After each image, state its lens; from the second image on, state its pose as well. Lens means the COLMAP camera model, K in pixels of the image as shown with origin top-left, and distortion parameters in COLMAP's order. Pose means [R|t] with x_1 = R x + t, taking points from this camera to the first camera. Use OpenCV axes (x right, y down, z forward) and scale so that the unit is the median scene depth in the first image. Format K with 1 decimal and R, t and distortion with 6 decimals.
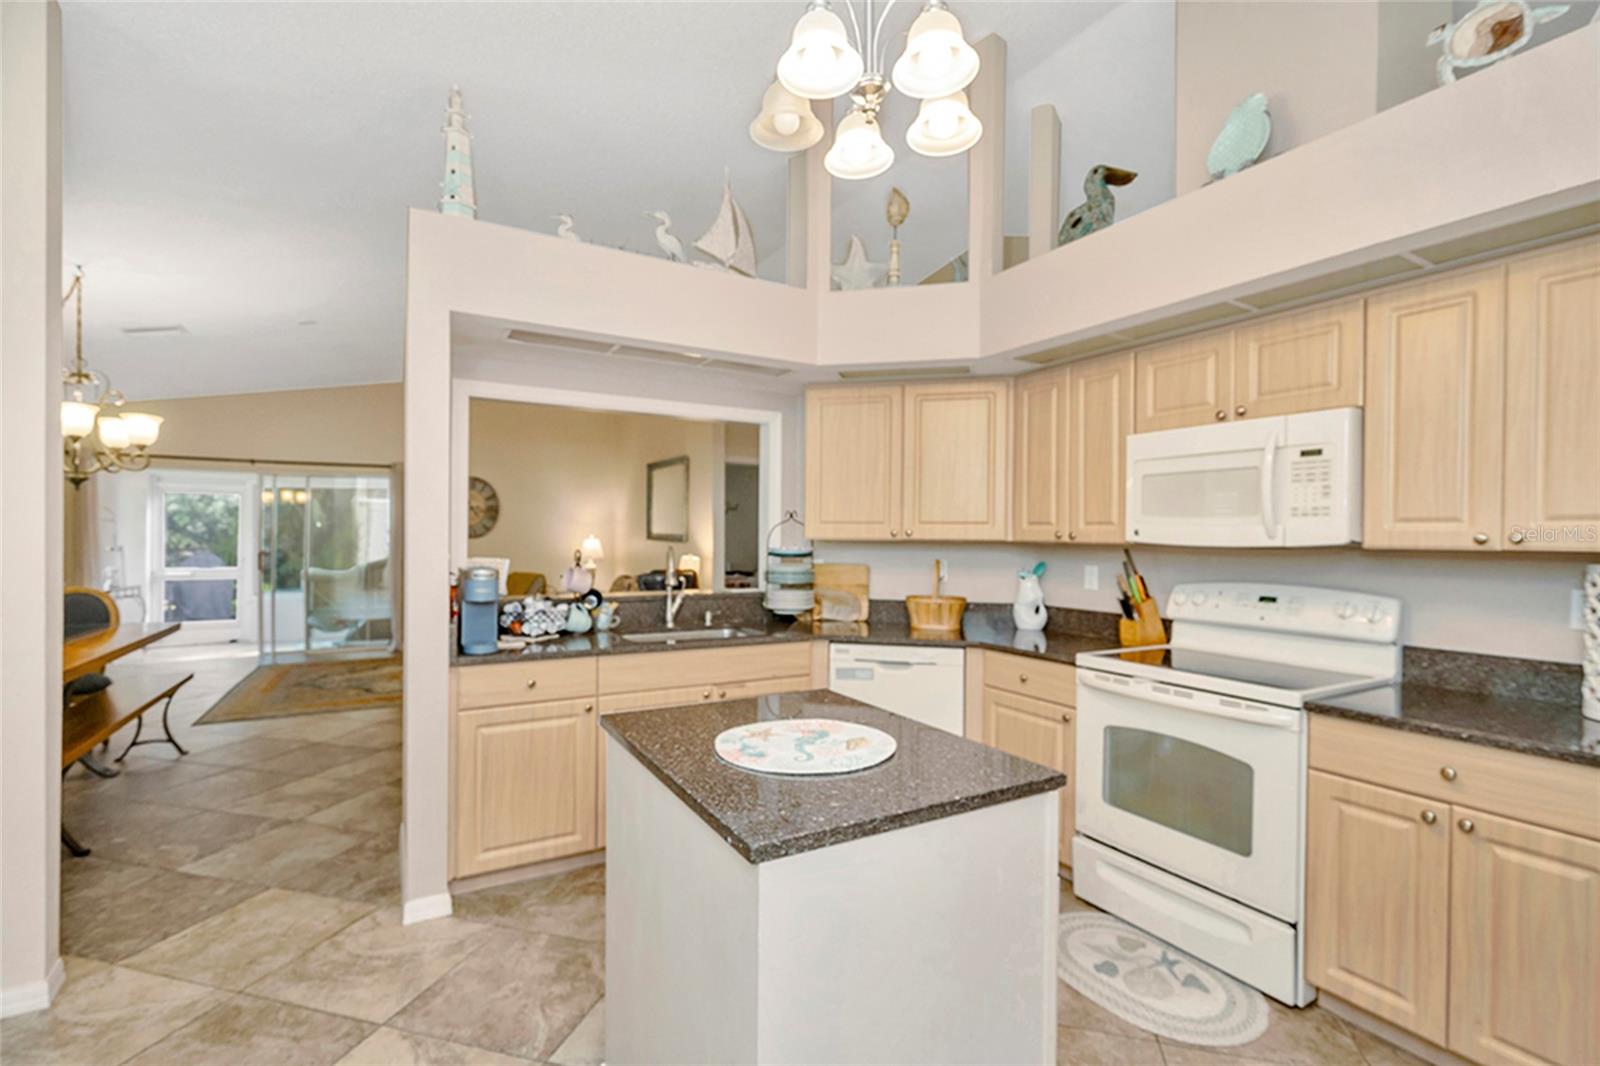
lens RADIAL K [[729.7, 0, 804.3], [0, 729.7, 539.5], [0, 0, 1]] dist [-0.002359, 0.002122]
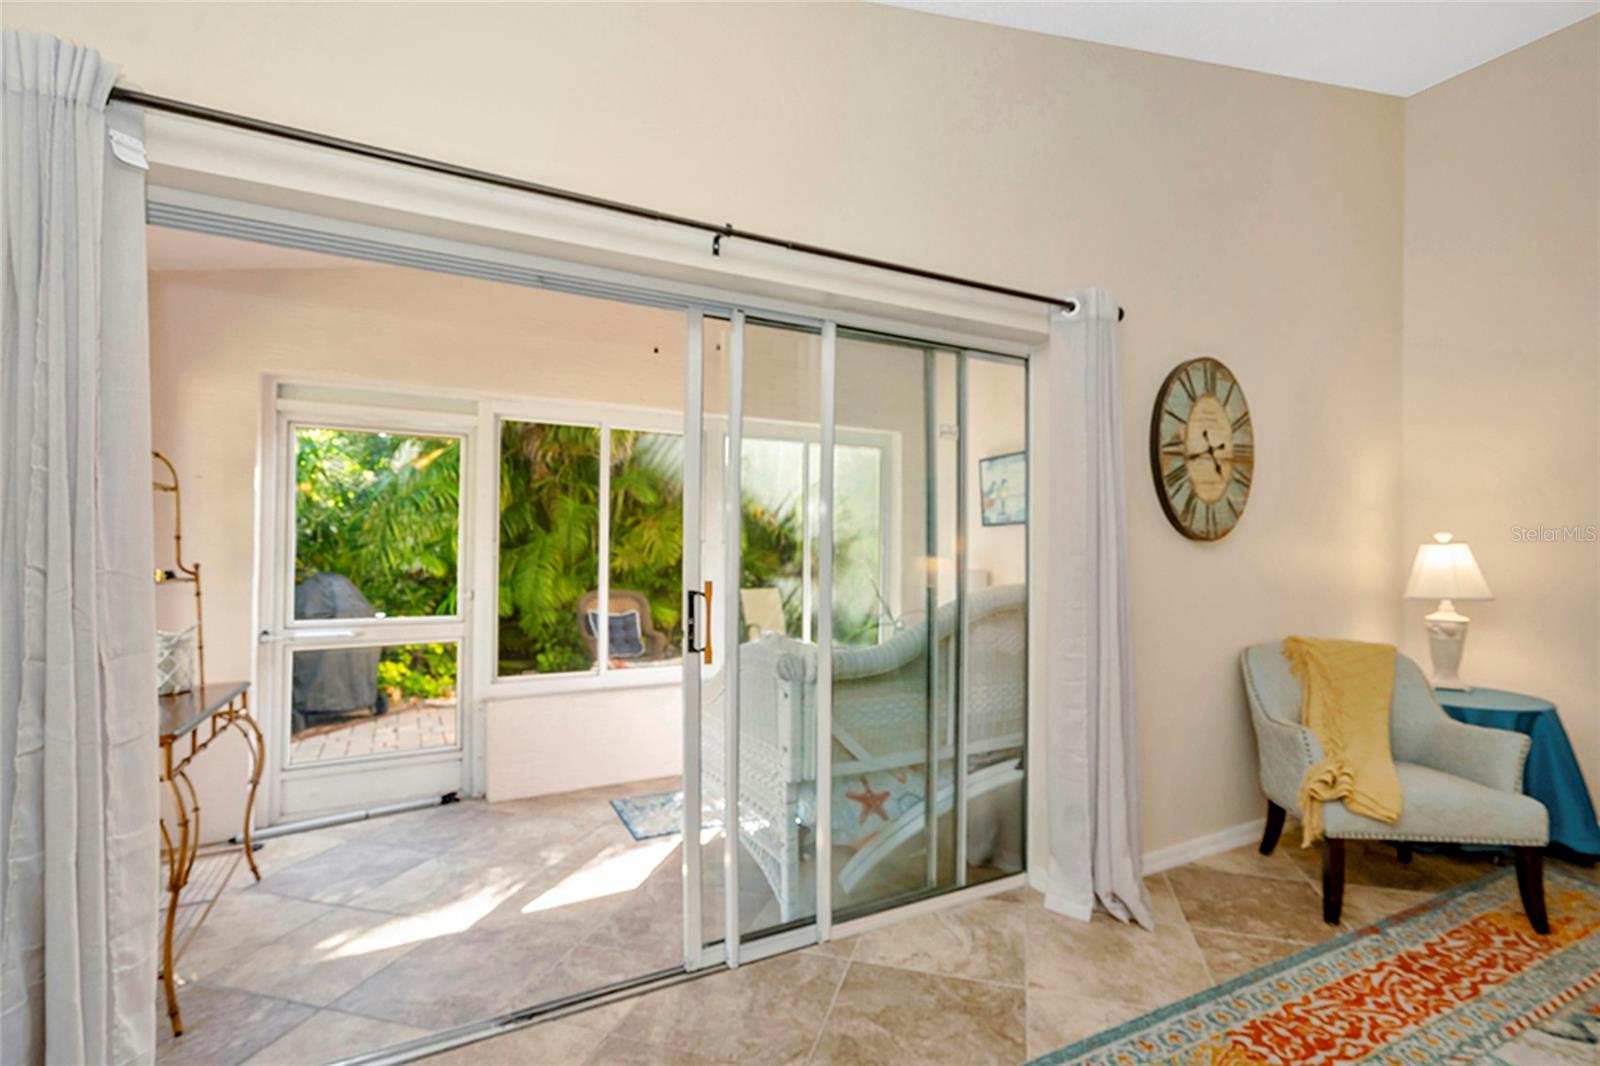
lens RADIAL K [[729.7, 0, 807.9], [0, 729.7, 539.7], [0, 0, 1]] dist [-0.002359, 0.002122]
pose [[0.999809, -0.001764, -0.019443, -1.531023], [0.001478, 0.999891, -0.014717, 0.005354], [0.019467, 0.014686, 0.999703, 1.586309]]
